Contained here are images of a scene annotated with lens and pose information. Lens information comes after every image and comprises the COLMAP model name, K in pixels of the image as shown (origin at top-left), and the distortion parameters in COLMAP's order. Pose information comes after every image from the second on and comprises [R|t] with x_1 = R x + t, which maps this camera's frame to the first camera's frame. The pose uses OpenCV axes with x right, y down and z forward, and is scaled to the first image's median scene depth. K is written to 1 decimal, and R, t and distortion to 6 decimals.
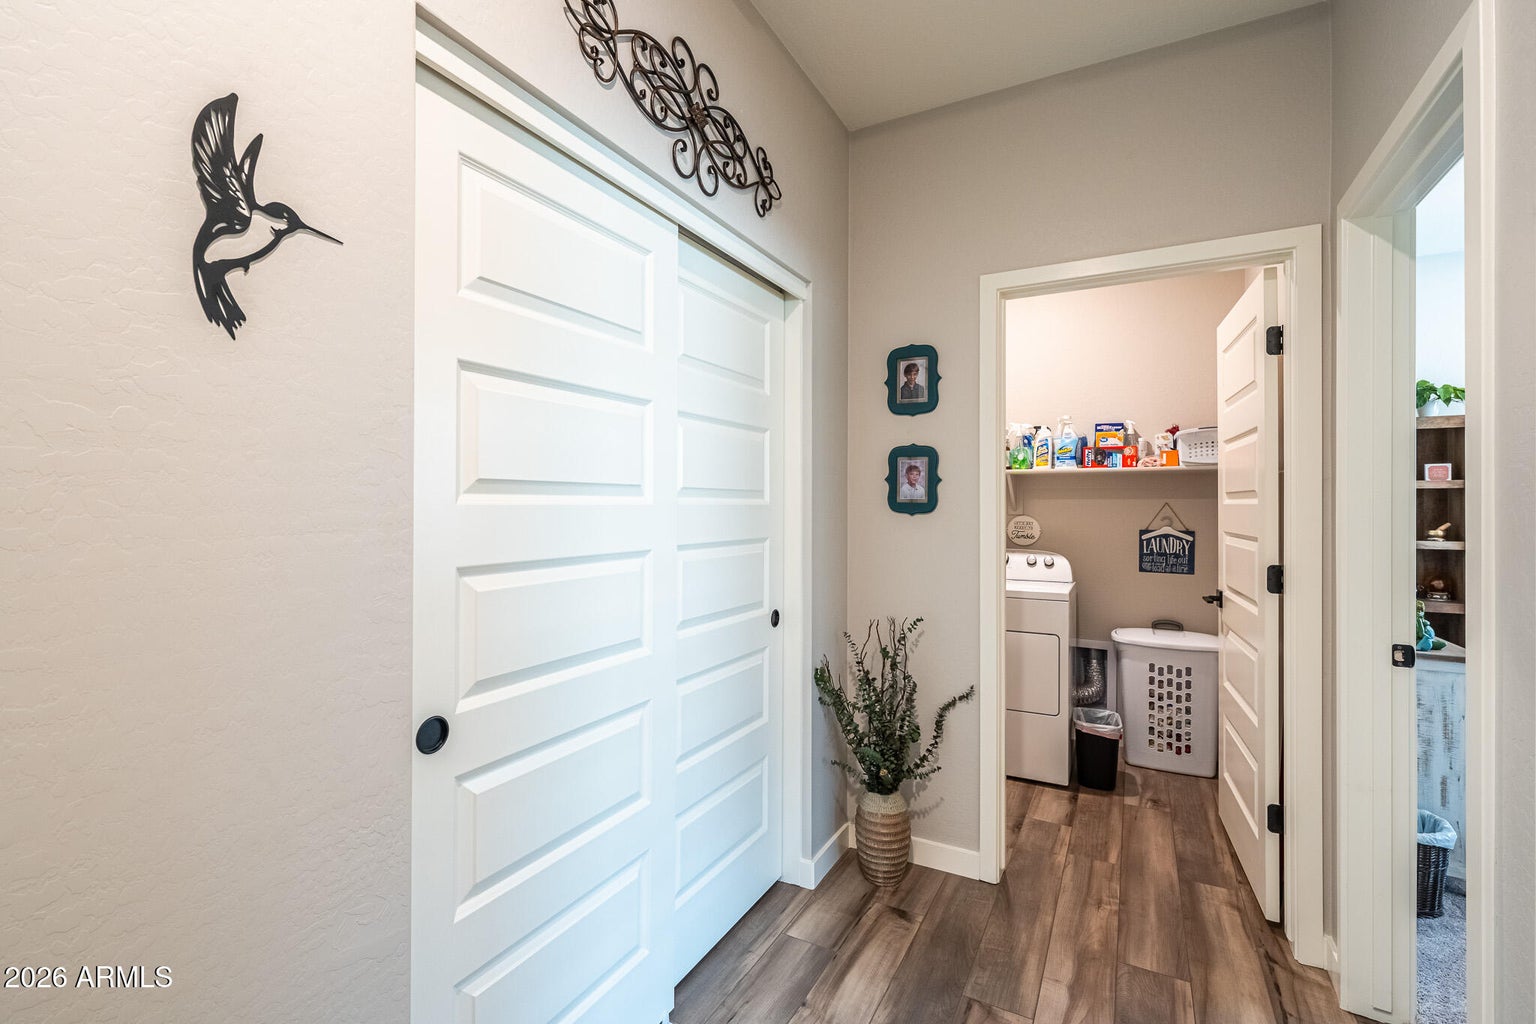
lens RADIAL K [[731.9, 0, 774.5], [0, 731.9, 501.1], [0, 0, 1]] dist [0.021546, -0.000076]
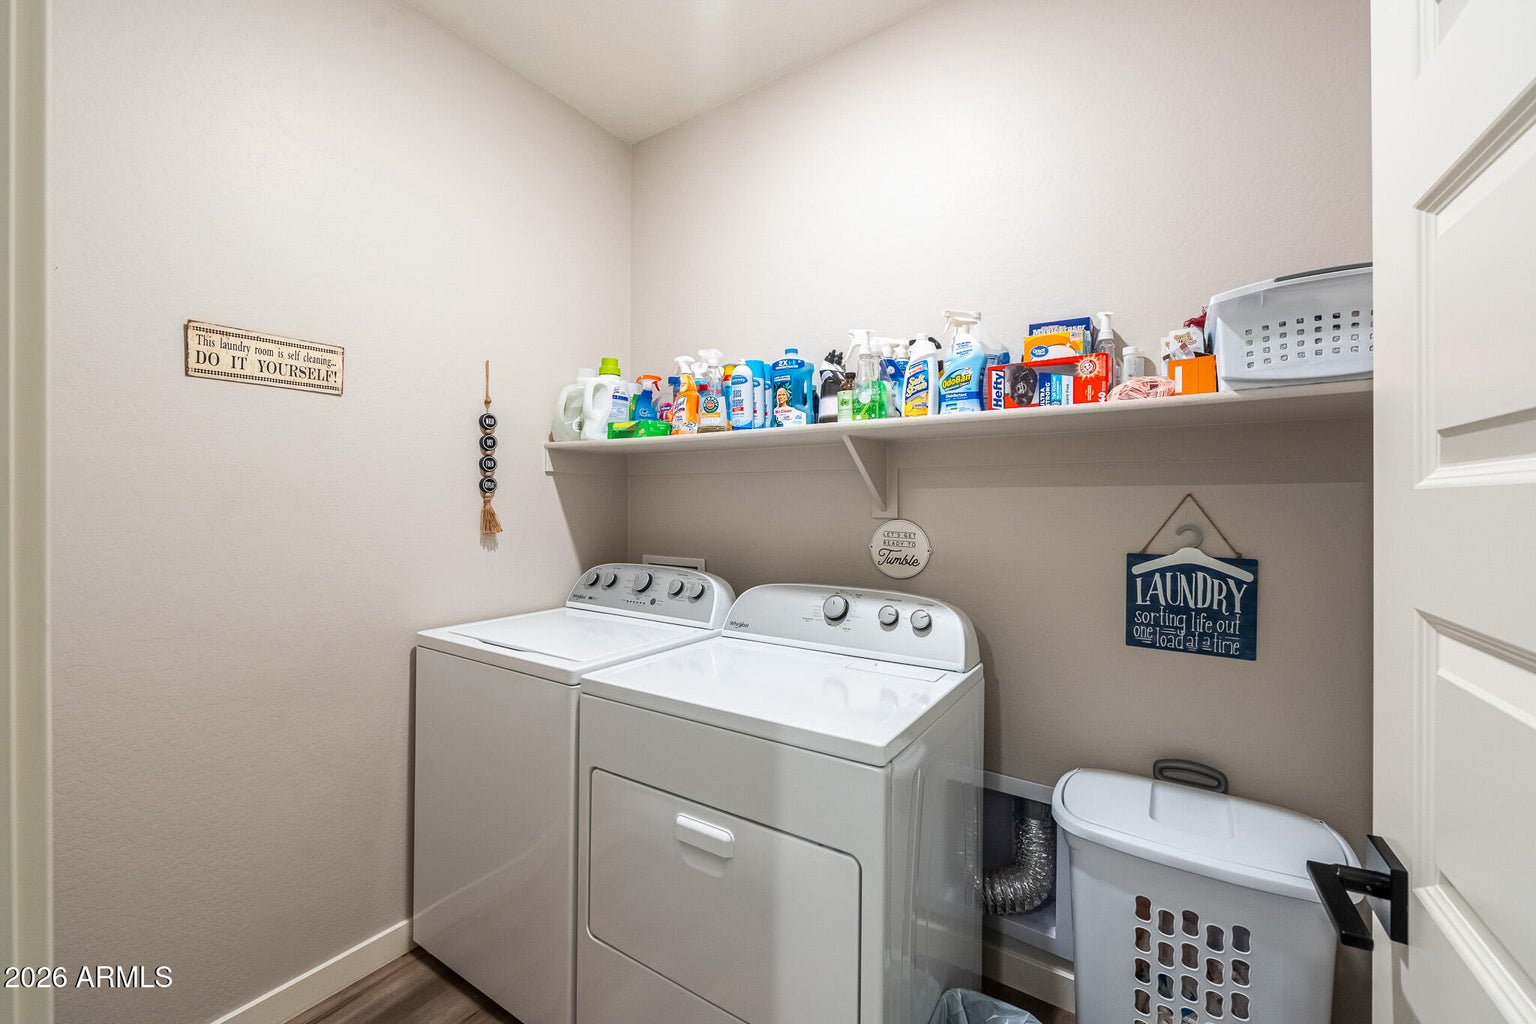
lens RADIAL K [[688.3, 0, 737.6], [0, 688.3, 501.2], [0, 0, 1]] dist [-0.003155, -0.001270]
pose [[0.993543, 0.002454, -0.113427, 0.315961], [-0.002624, 0.999996, -0.001349, 0.008418], [0.113424, 0.001638, 0.993545, 0.570506]]
